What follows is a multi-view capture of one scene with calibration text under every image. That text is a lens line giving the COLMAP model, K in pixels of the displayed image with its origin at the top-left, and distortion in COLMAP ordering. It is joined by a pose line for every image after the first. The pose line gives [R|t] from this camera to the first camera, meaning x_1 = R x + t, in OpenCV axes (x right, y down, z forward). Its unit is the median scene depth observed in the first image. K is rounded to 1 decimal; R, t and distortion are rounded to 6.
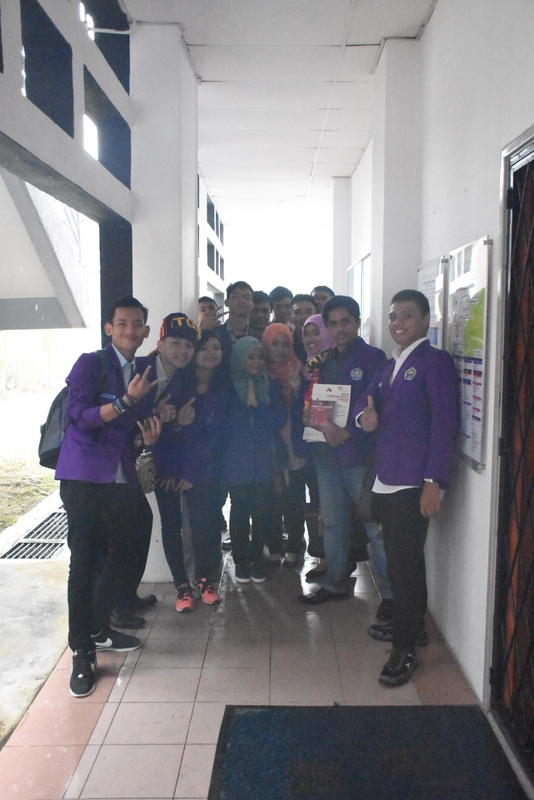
lens RADIAL K [[752.2, 0, 267.0], [0, 752.2, 400.0], [0, 0, 1]] dist [-0.014341, 0.010763]
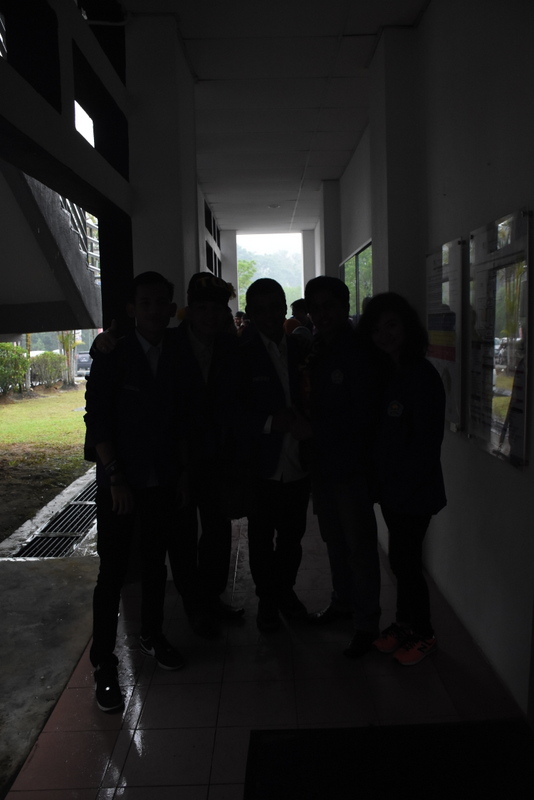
lens RADIAL K [[634.0, 0, 267.0], [0, 634.0, 400.0], [0, 0, 1]] dist [-0.122881, 0.088660]
pose [[0.999384, -0.031868, 0.014708, -0.024338], [0.031560, 0.999287, 0.020728, -0.009324], [-0.015358, -0.020251, 0.999677, 0.186230]]
